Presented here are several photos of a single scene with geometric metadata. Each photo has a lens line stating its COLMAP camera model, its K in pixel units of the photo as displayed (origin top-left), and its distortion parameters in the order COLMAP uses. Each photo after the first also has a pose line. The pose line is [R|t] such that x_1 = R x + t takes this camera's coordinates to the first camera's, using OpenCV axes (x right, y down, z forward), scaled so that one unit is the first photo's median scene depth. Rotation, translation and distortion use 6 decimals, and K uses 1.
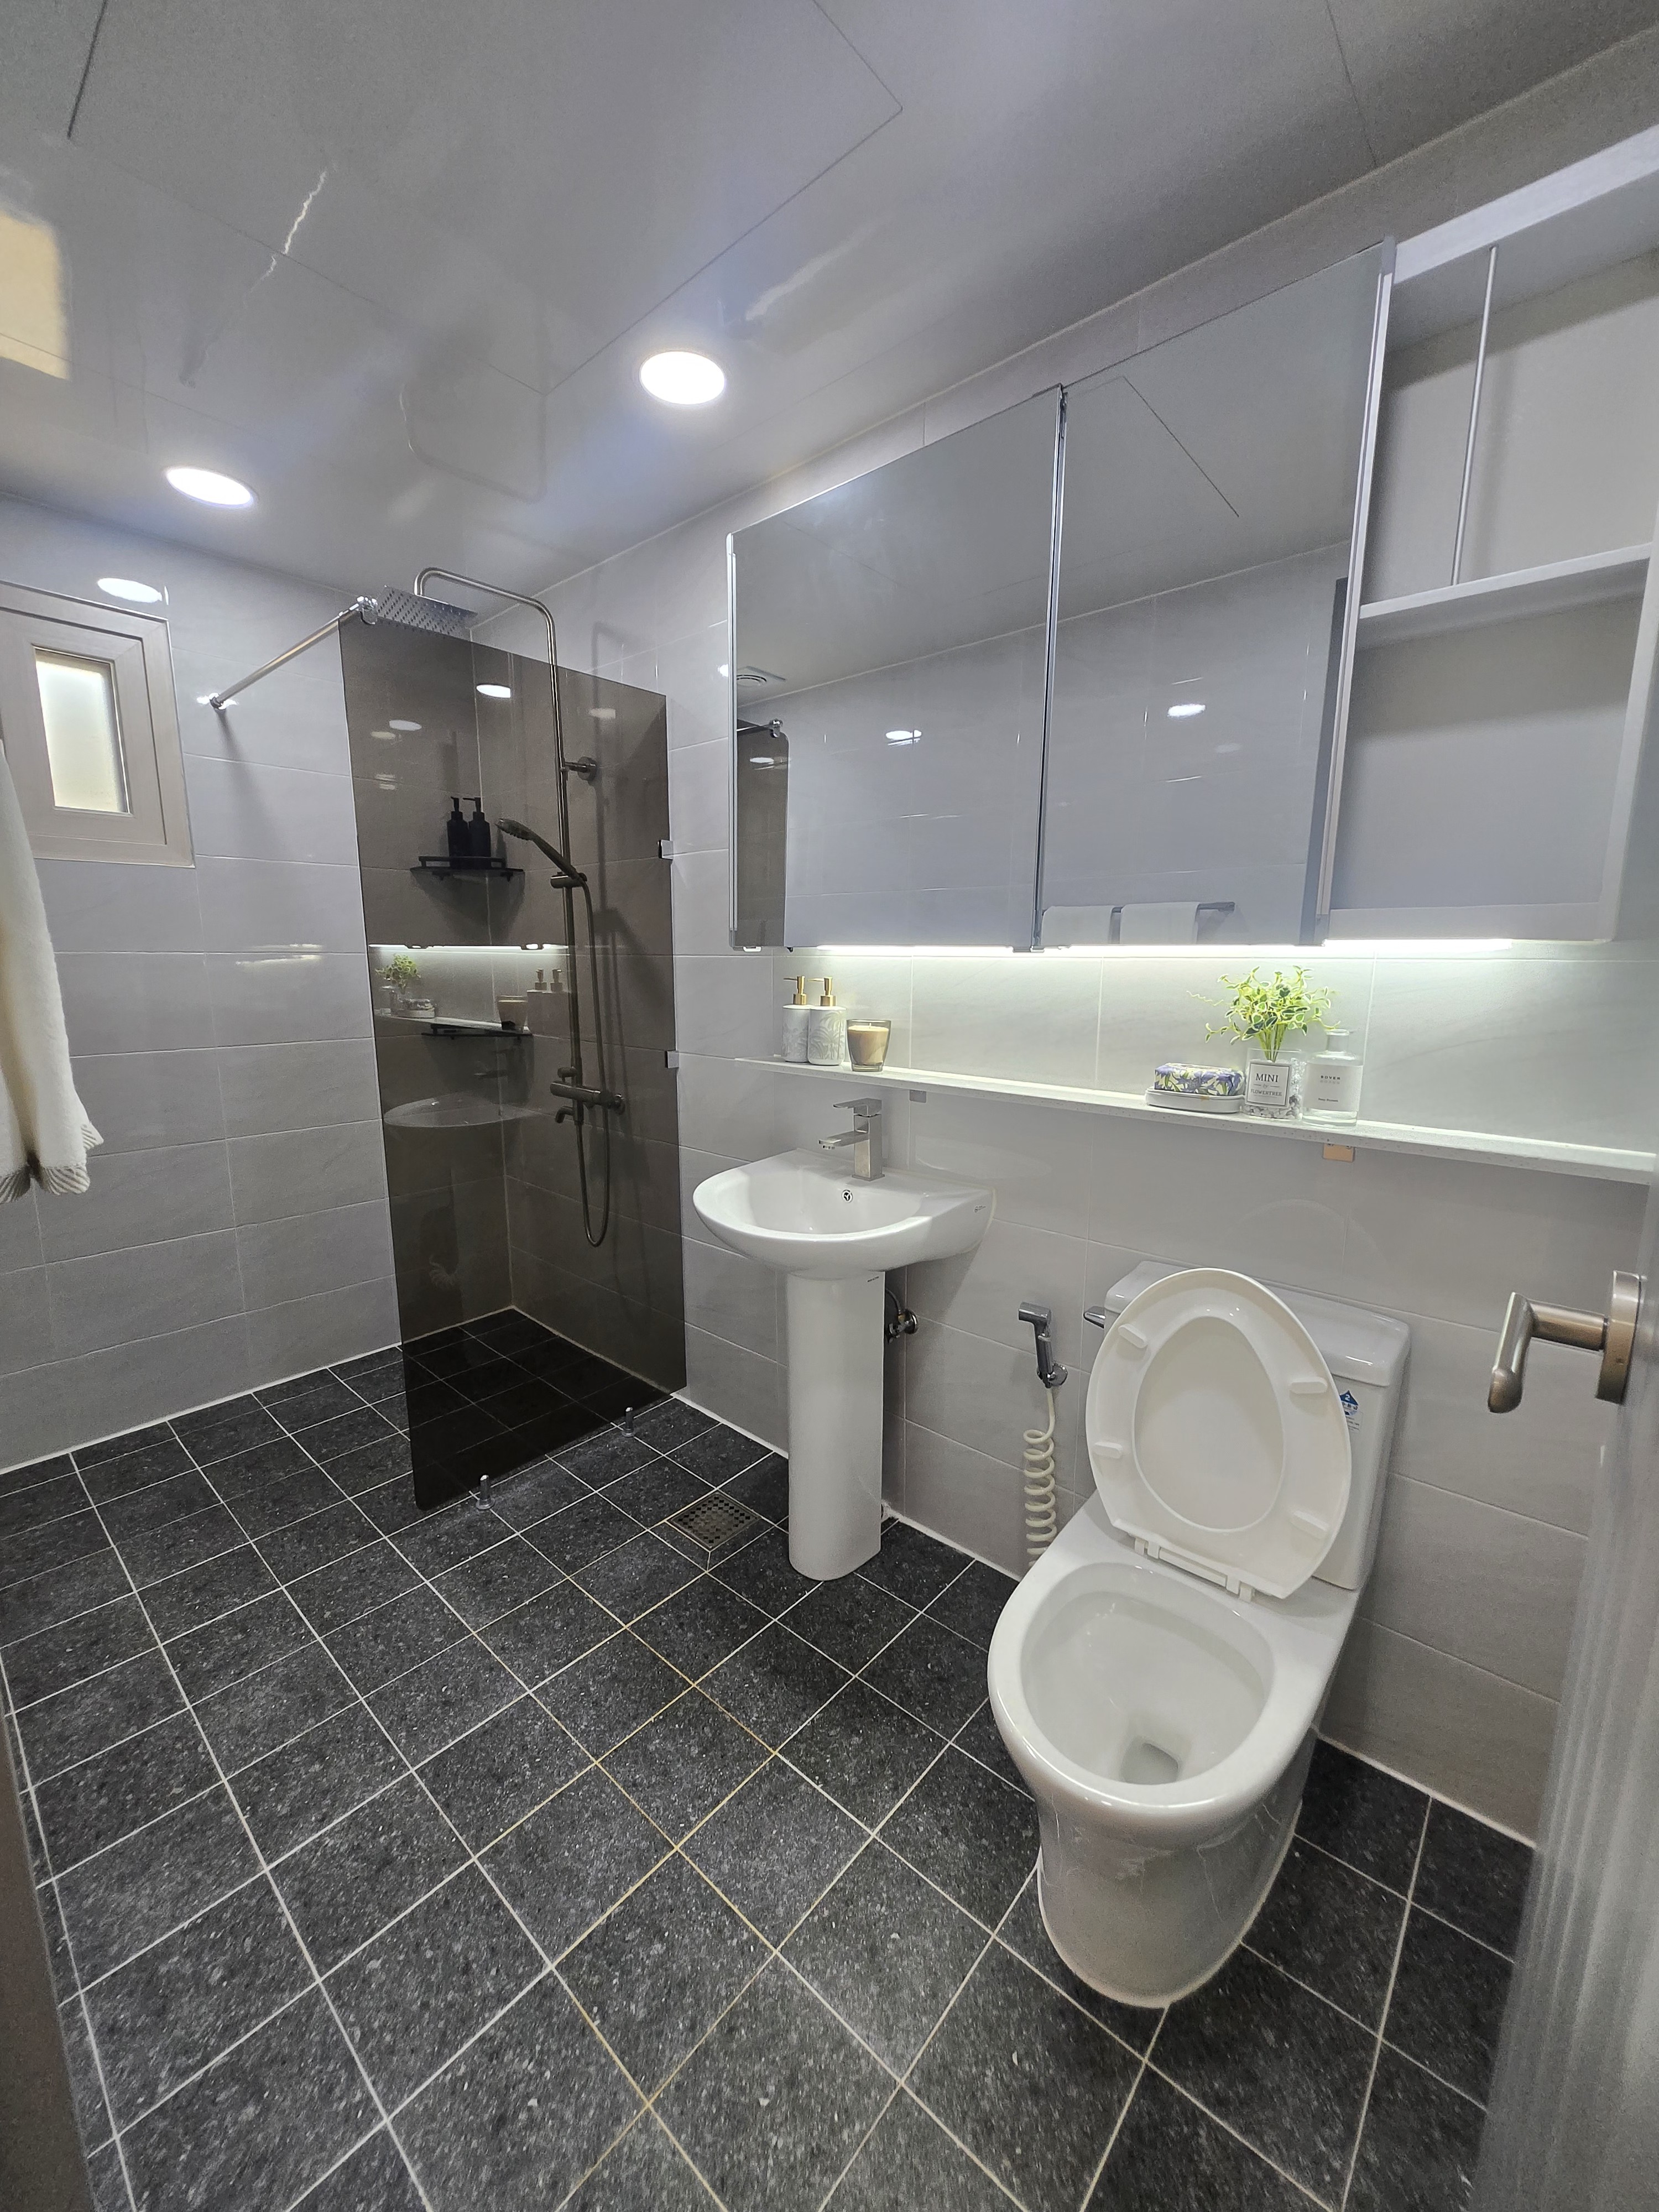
lens RADIAL K [[872.0, 0, 829.5], [0, 872.0, 1106.0], [0, 0, 1]] dist [-0.004231, 0.001935]
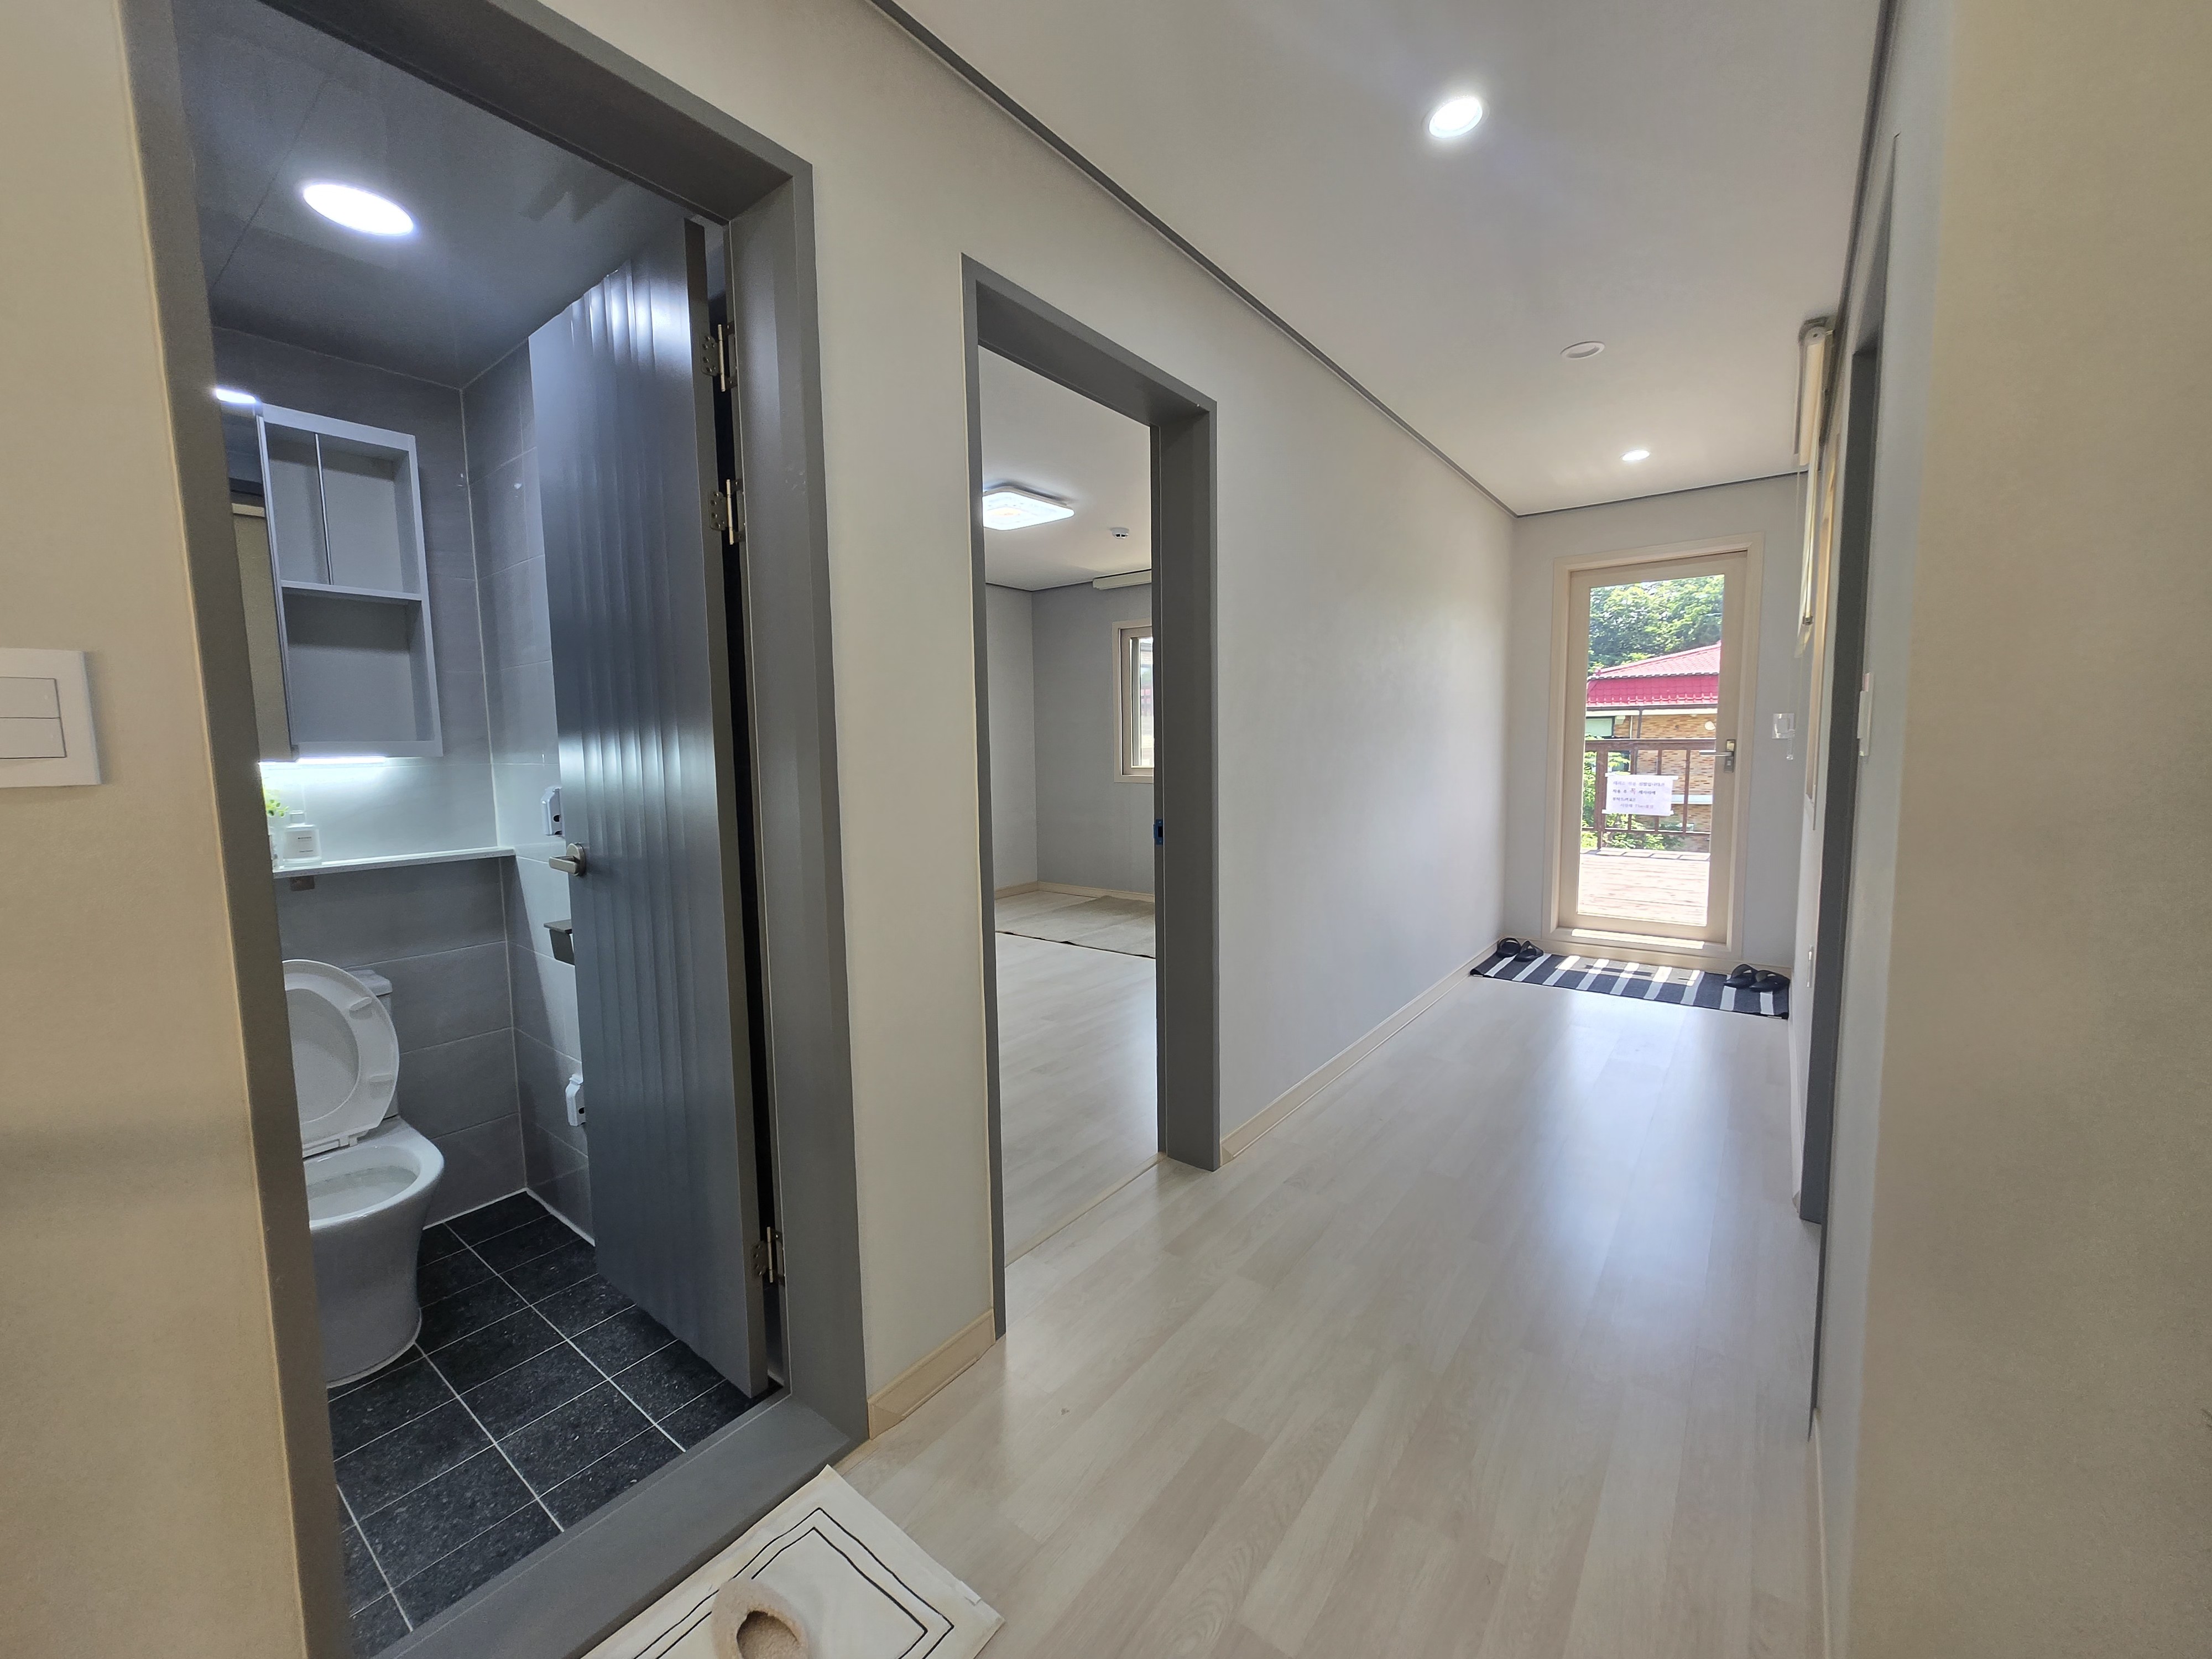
lens RADIAL K [[872.0, 0, 1103.0], [0, 872.0, 826.7], [0, 0, 1]] dist [-0.004231, 0.001935]
pose [[-0.076941, -0.110169, 0.990930, -1.344660], [0.172046, 0.977501, 0.122034, 0.006909], [-0.982080, 0.179875, -0.056255, -0.482440]]
